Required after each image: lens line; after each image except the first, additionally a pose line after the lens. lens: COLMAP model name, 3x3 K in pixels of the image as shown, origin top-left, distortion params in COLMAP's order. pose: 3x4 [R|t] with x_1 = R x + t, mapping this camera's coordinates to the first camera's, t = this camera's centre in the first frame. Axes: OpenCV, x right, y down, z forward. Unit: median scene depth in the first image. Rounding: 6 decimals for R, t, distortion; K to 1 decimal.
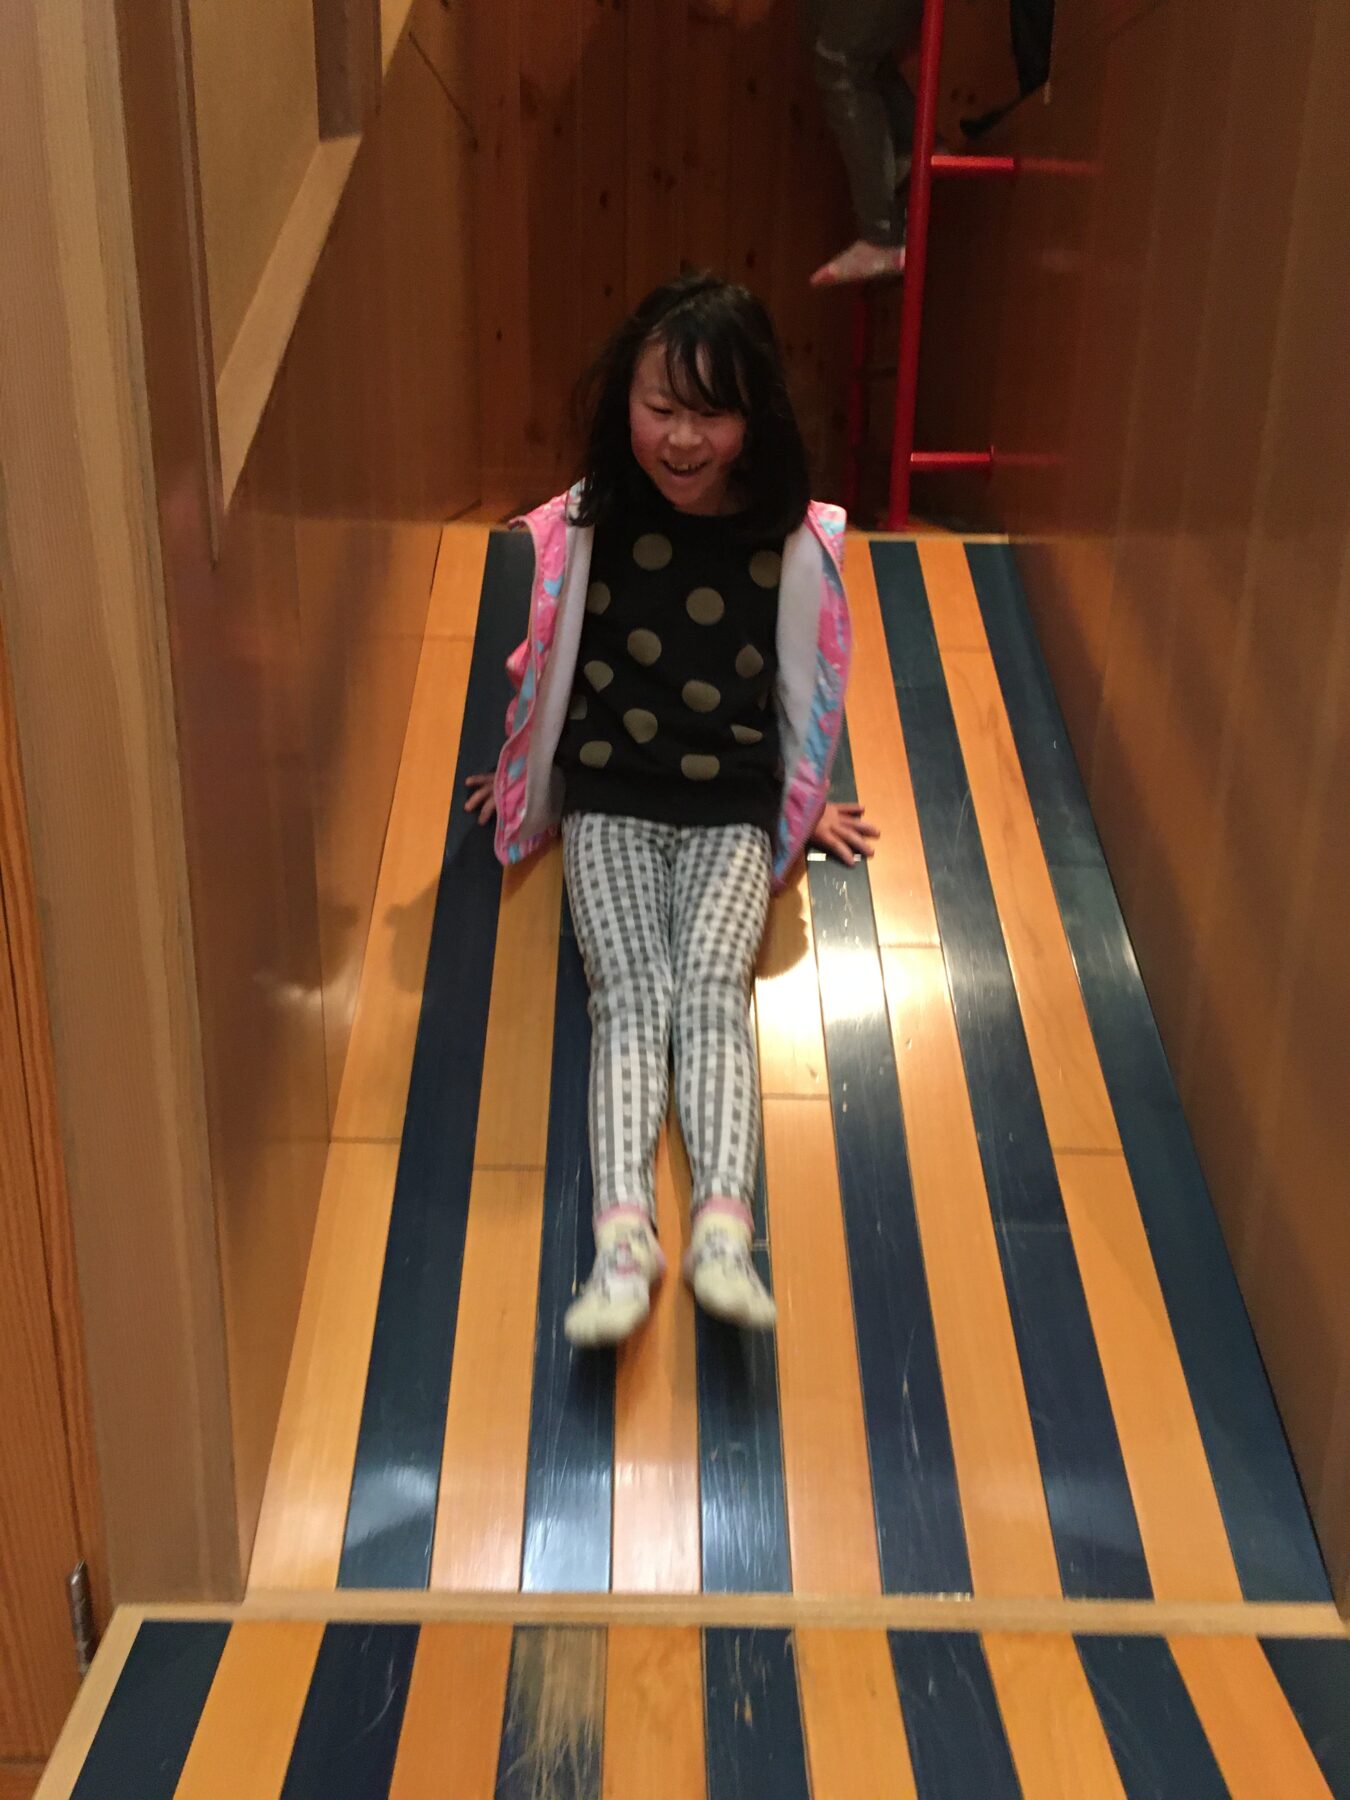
lens RADIAL K [[1550.5, 0, 675.0], [0, 1550.5, 900.0], [0, 0, 1]] dist [0.098283, -0.141755]
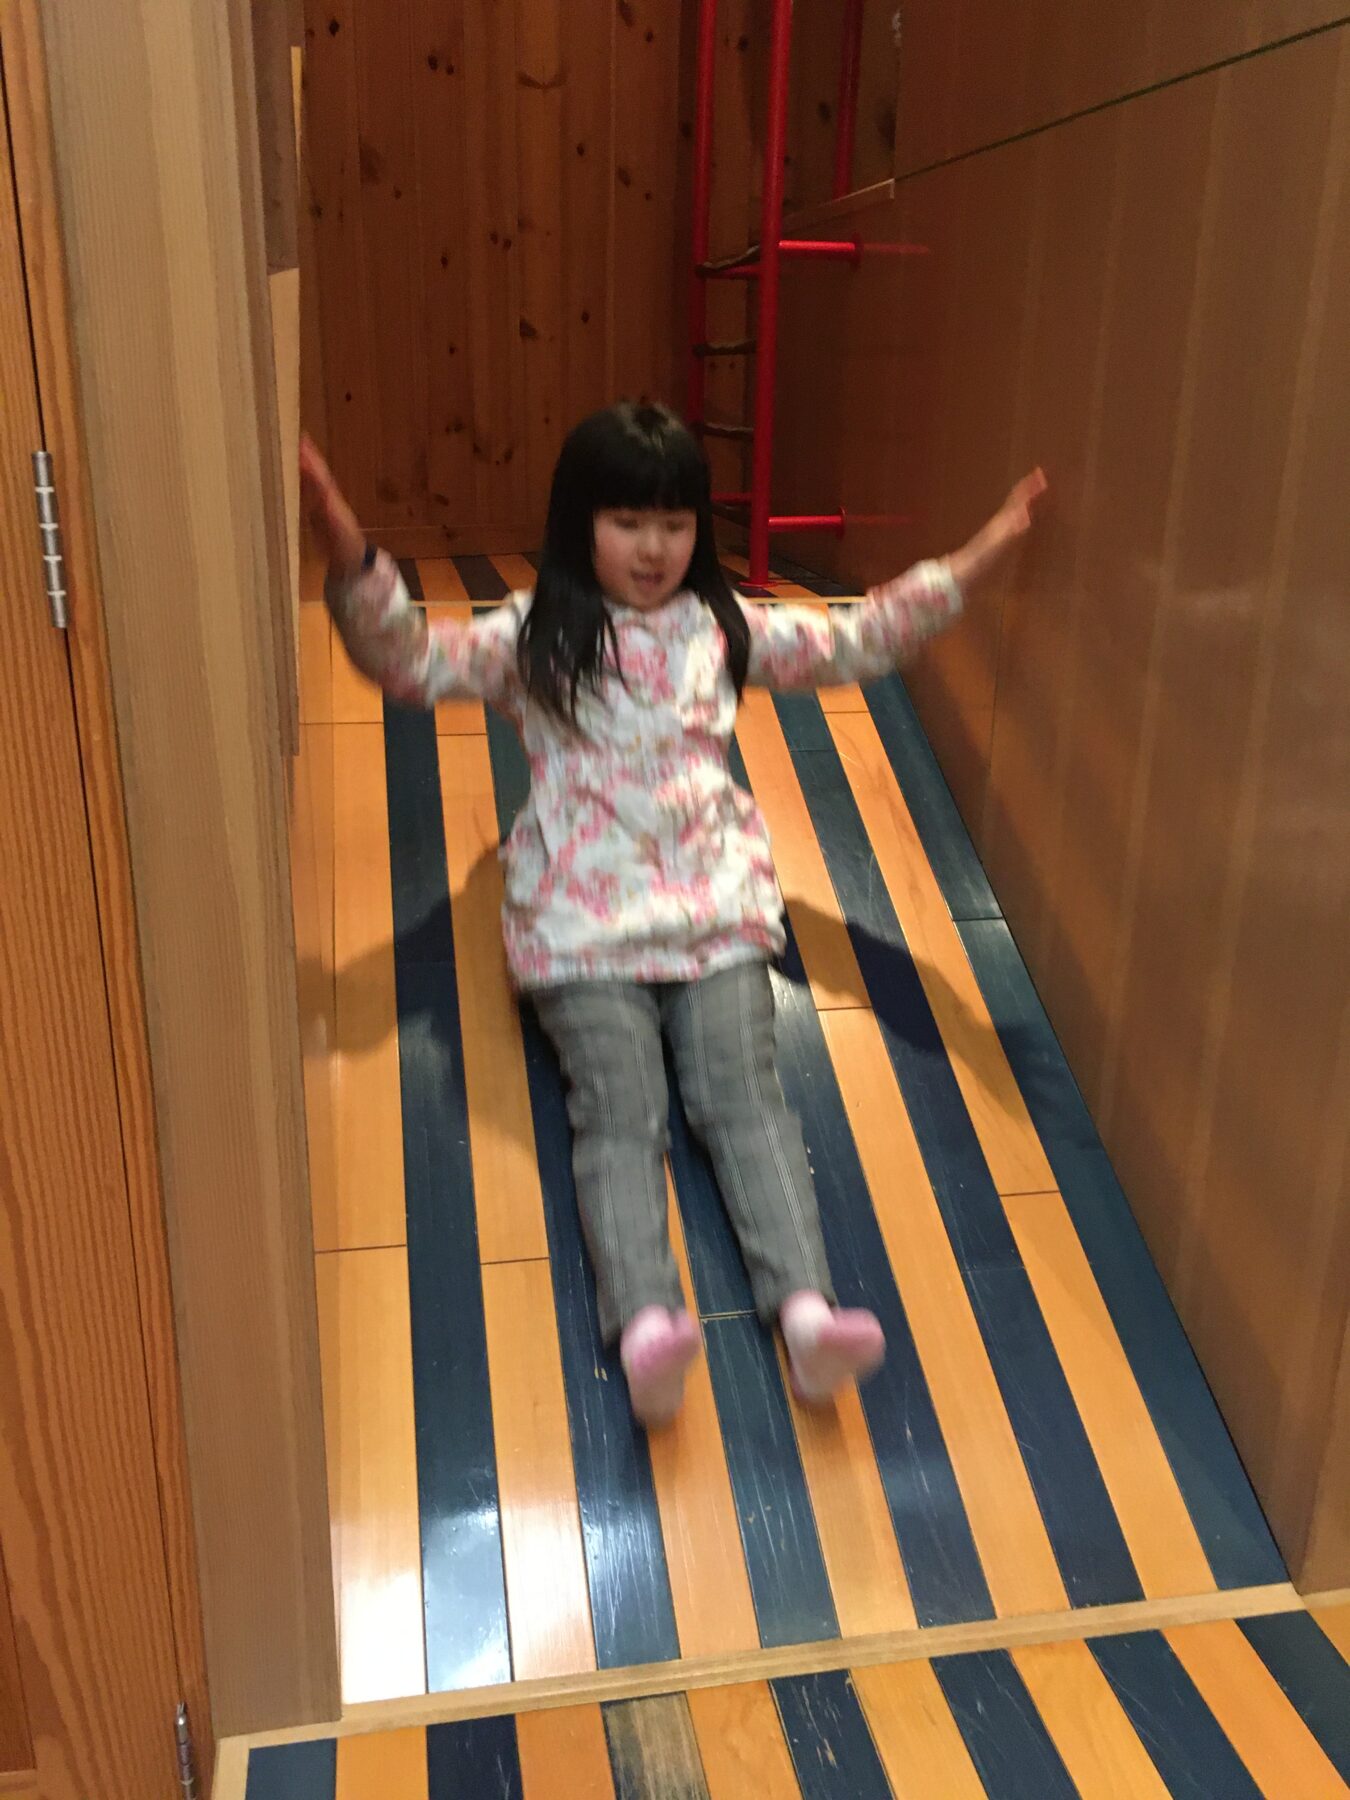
lens RADIAL K [[1550.5, 0, 675.0], [0, 1550.5, 900.0], [0, 0, 1]] dist [0.098283, -0.141755]
pose [[0.984810, -0.061018, 0.162560, -0.191061], [0.057295, 0.997979, 0.027498, -0.116123], [-0.163909, -0.017767, 0.986315, -0.066902]]
